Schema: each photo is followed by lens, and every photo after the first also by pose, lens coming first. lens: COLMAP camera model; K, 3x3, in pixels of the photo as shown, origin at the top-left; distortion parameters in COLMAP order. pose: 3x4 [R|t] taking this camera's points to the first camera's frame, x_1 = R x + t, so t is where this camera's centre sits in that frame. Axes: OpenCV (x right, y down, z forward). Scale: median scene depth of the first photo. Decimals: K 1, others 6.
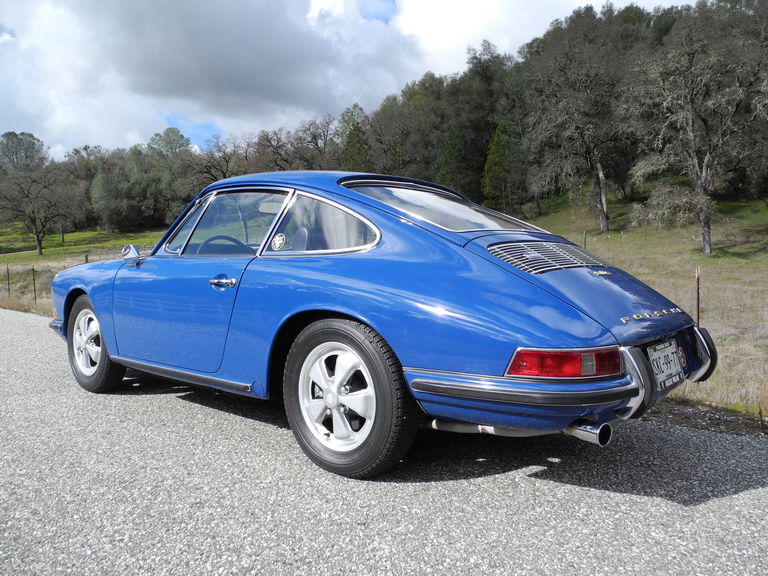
lens RADIAL K [[641.3, 0, 379.4], [0, 641.3, 291.9], [0, 0, 1]] dist [-0.142112, 0.124736]
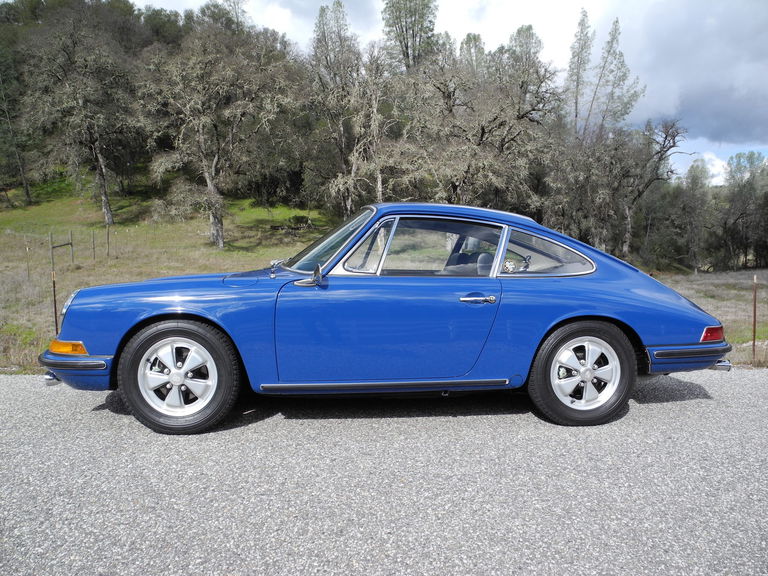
lens RADIAL K [[641.3, 0, 379.4], [0, 641.3, 291.9], [0, 0, 1]] dist [-0.142112, 0.124736]
pose [[0.695190, -0.037412, 0.717852, -1.419897], [0.027399, 0.999298, 0.025547, -0.074387], [-0.718304, 0.001908, 0.695727, 0.322087]]
